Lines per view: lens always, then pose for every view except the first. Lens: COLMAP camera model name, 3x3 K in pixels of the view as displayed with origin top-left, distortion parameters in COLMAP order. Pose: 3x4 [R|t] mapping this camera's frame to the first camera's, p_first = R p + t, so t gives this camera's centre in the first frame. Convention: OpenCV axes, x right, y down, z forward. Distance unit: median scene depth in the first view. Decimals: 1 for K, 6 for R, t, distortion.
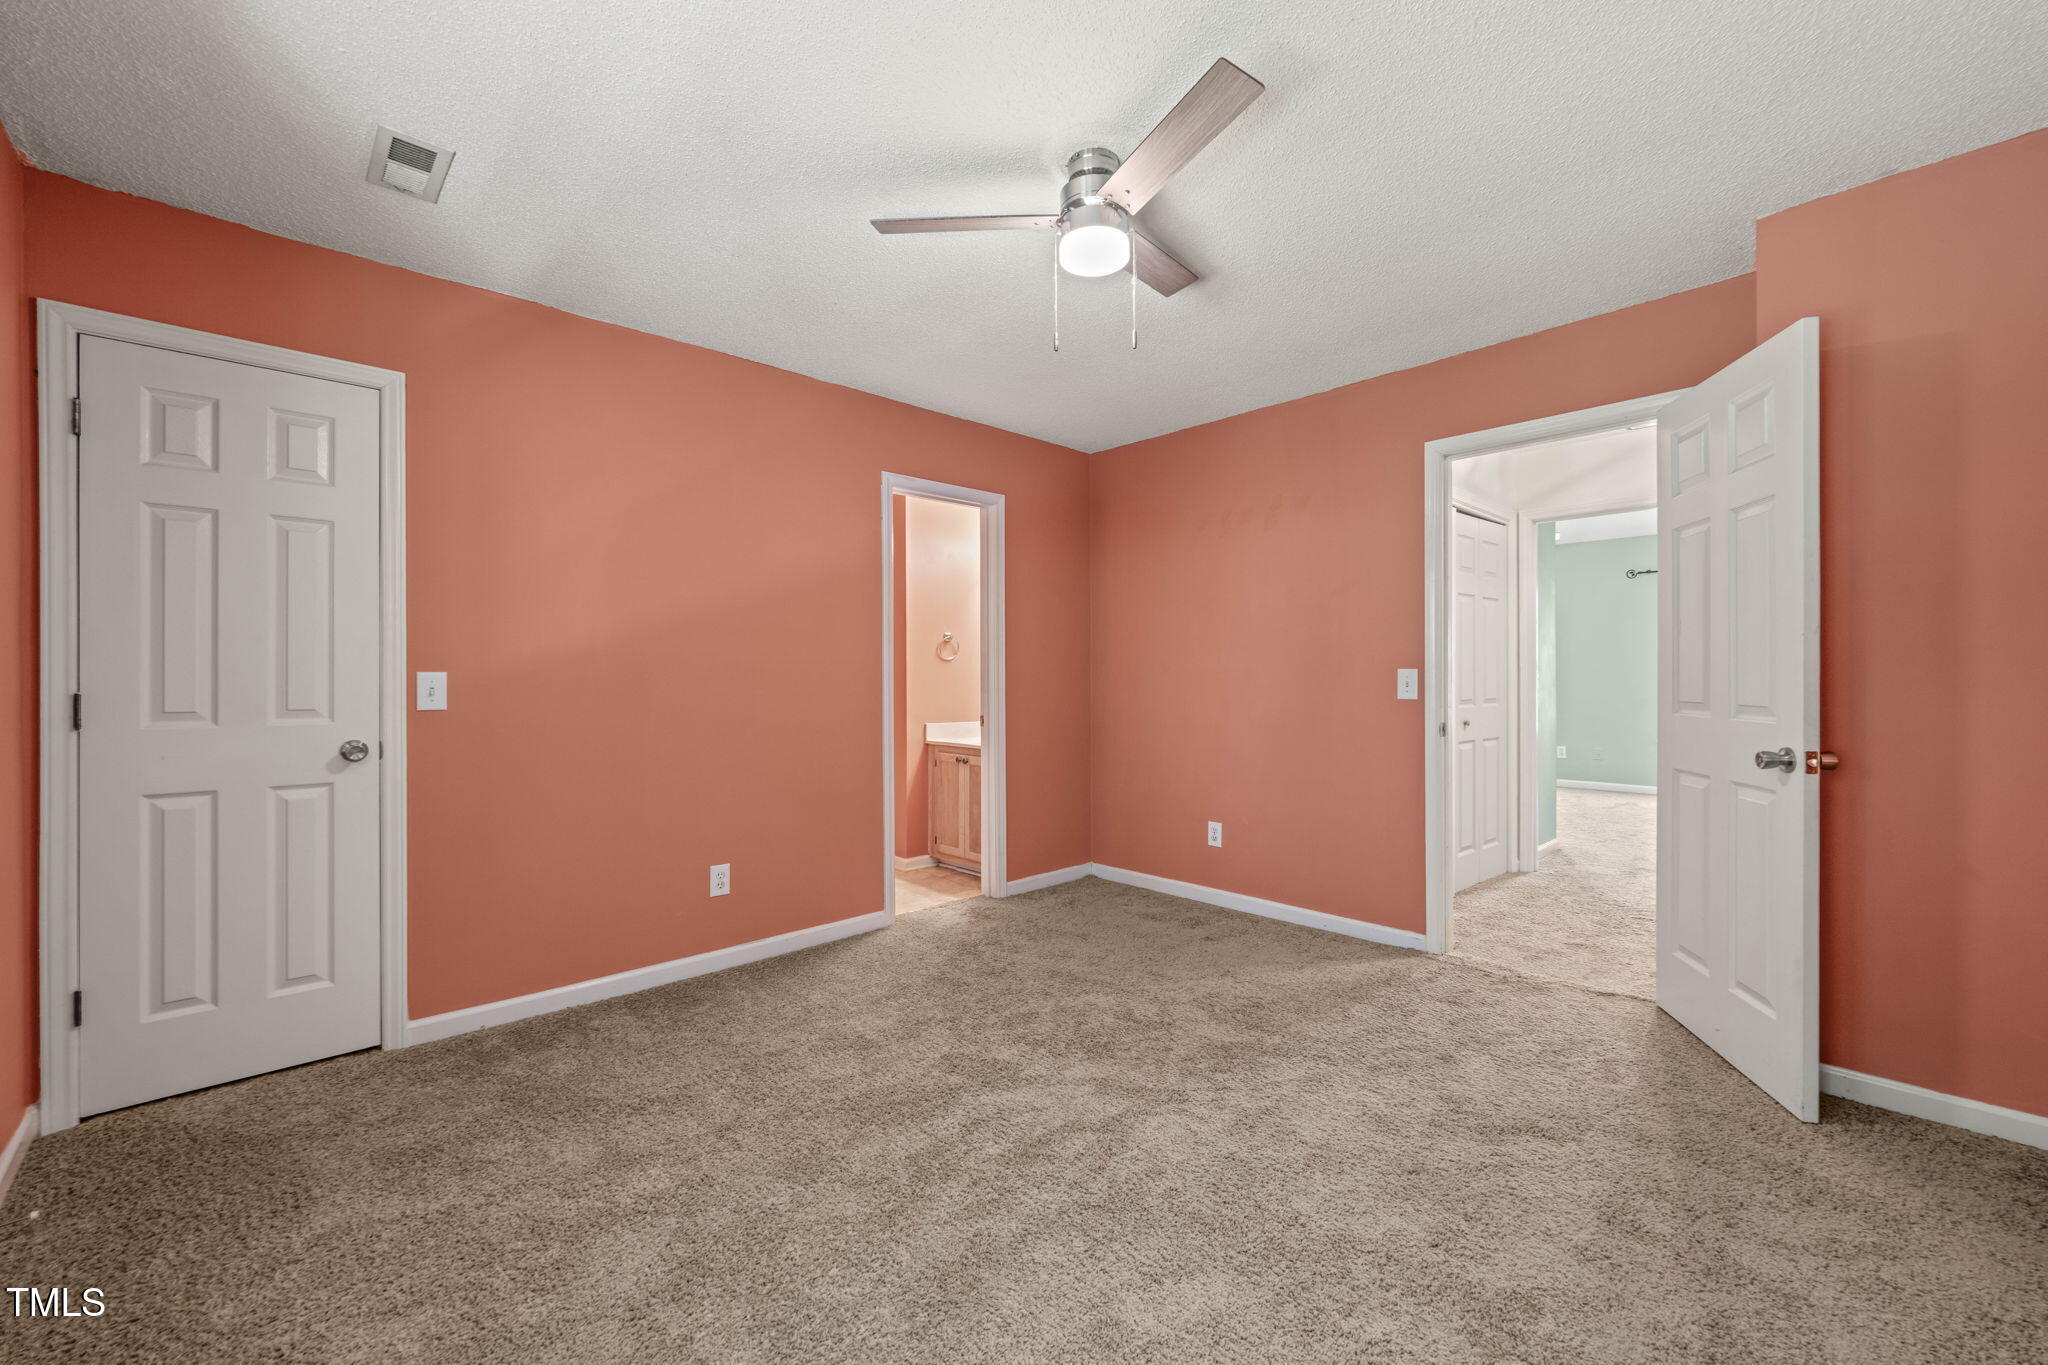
lens RADIAL K [[831.7, 0, 1028.9], [0, 831.7, 675.5], [0, 0, 1]] dist [0.001233, 0.000008]
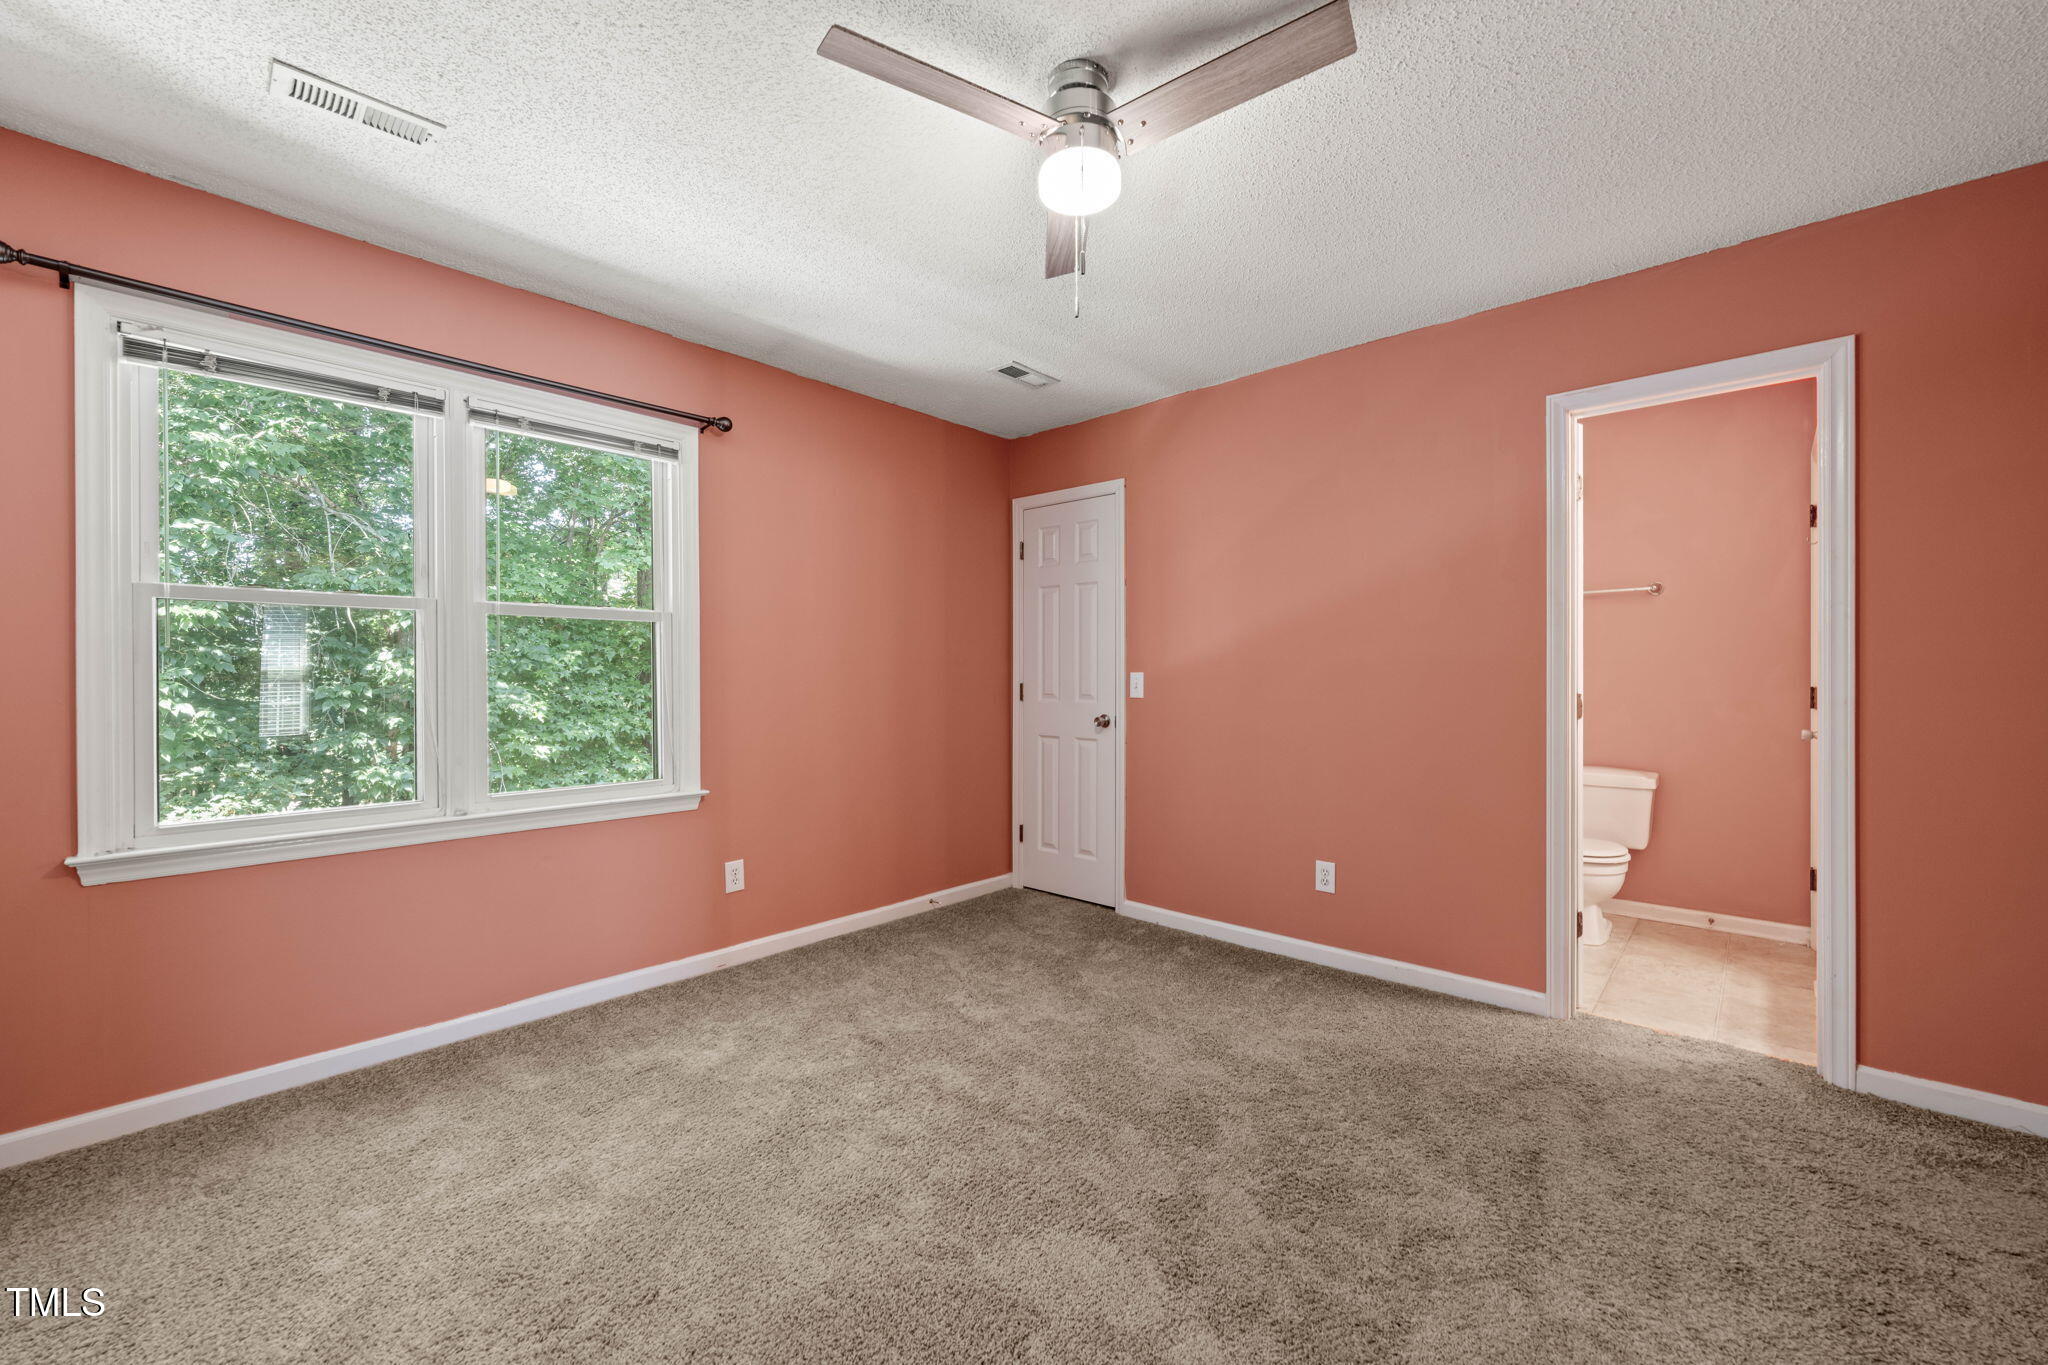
lens RADIAL K [[831.7, 0, 1031.2], [0, 831.7, 681.0], [0, 0, 1]] dist [0.001233, 0.000008]
pose [[0.057852, 0.011688, -0.998257, 0.773226], [0.008346, 0.999891, 0.012191, -0.009108], [0.998290, -0.009037, 0.057748, 0.739268]]
